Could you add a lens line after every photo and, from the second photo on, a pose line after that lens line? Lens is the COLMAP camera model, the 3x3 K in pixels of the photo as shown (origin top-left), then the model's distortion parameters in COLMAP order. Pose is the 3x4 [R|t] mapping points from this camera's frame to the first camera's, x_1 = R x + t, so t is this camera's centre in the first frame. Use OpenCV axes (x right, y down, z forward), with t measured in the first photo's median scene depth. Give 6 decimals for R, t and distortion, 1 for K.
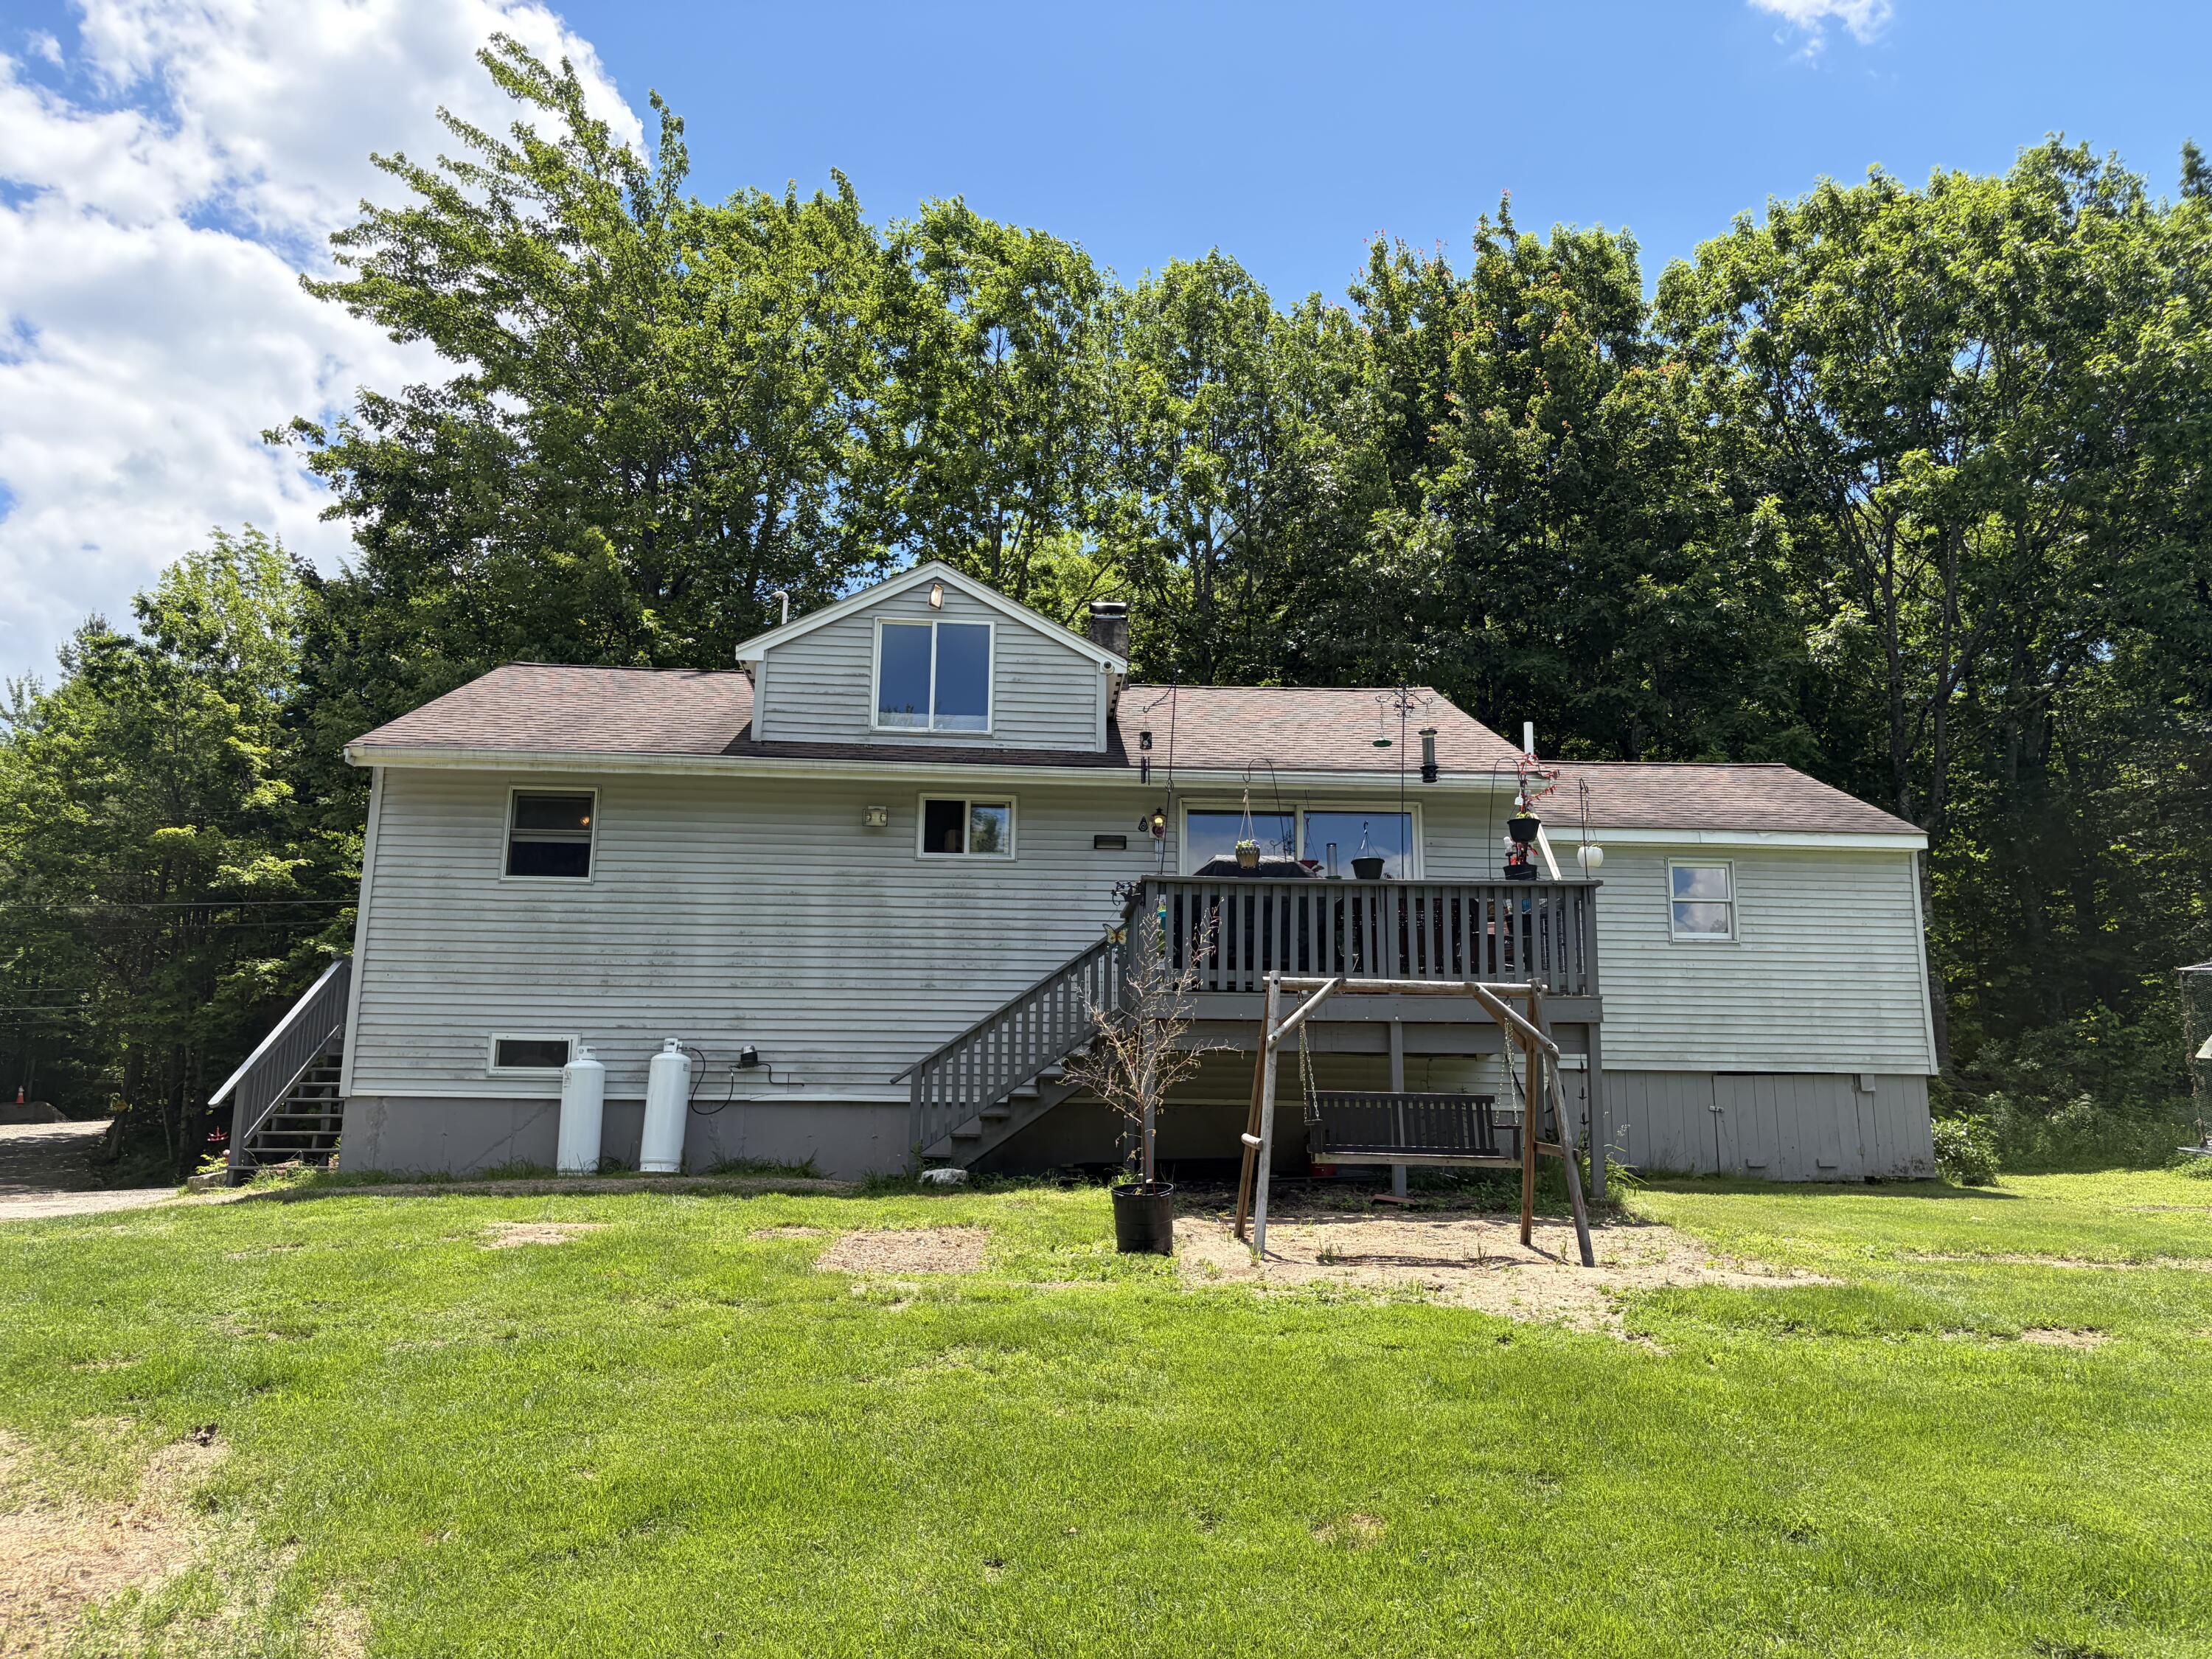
lens RADIAL K [[1644.5, 0, 1109.4], [0, 1644.5, 860.8], [0, 0, 1]] dist [0.003831, -0.000187]
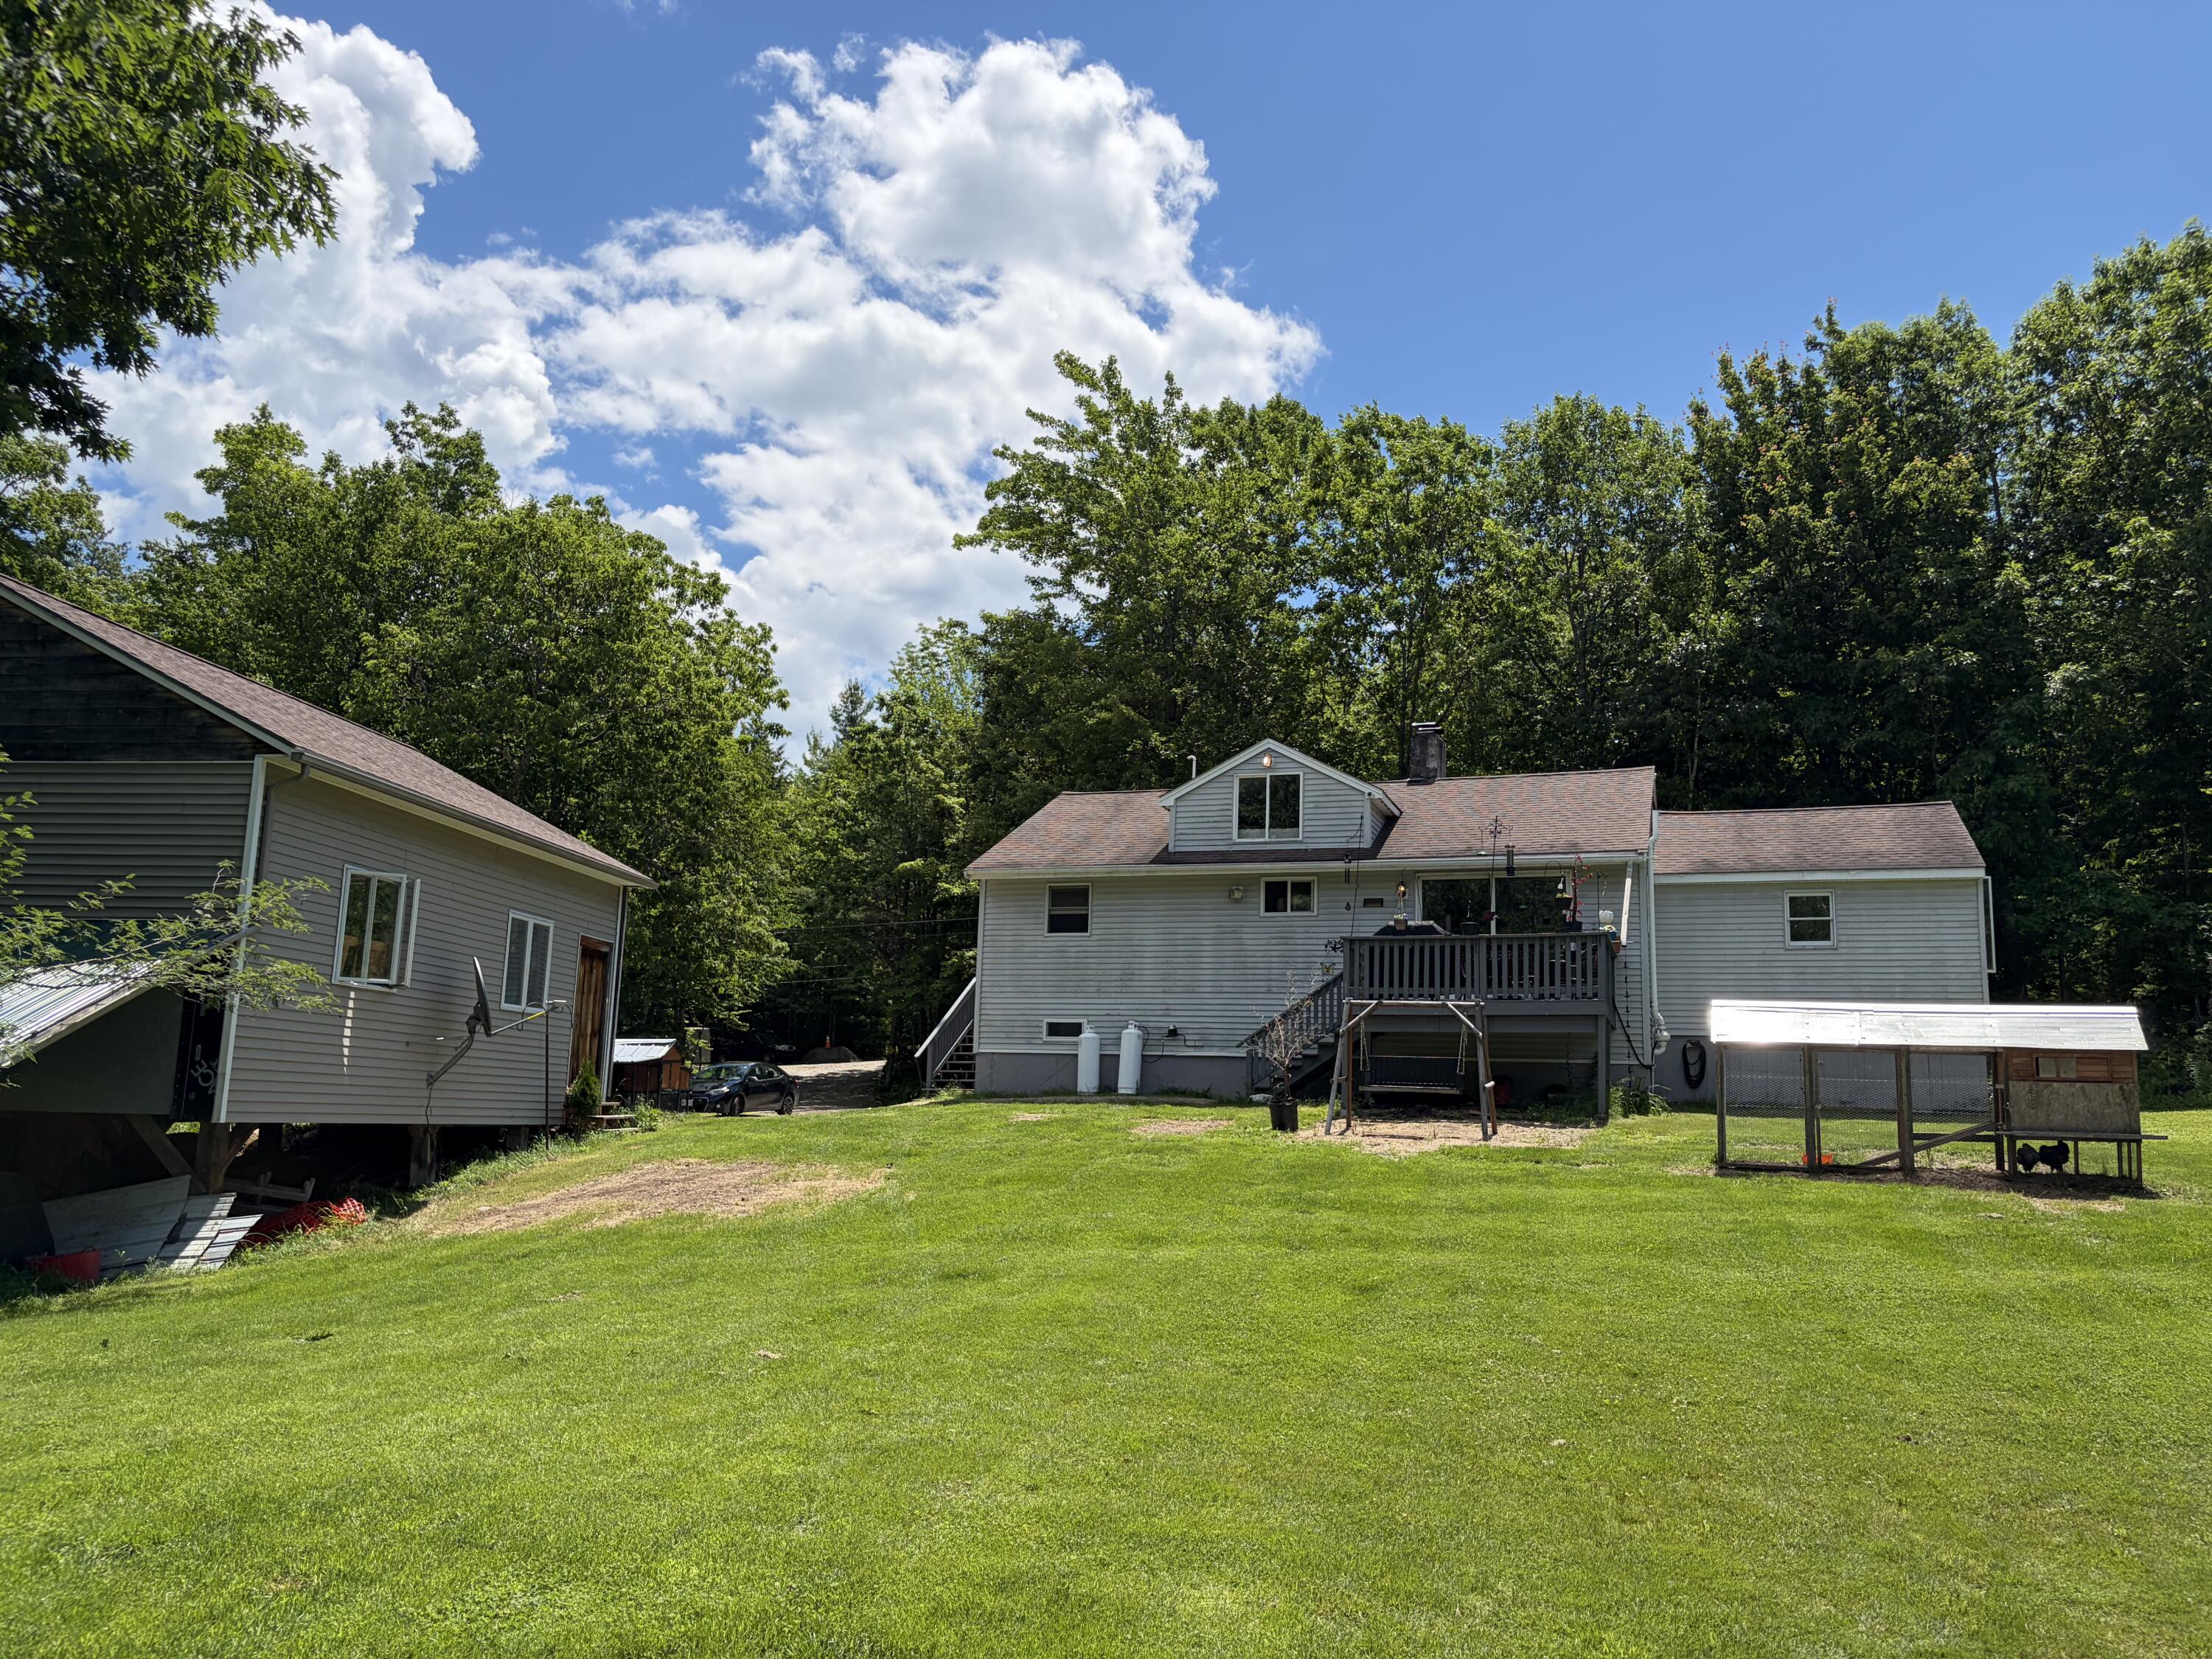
lens RADIAL K [[1679.1, 0, 1107.8], [0, 1679.1, 839.0], [0, 0, 1]] dist [0.069769, -0.079868]
pose [[0.915035, -0.049016, -0.400385, 0.449552], [0.059367, 0.998145, 0.013482, -0.116298], [0.398981, -0.036106, 0.916248, -0.689524]]
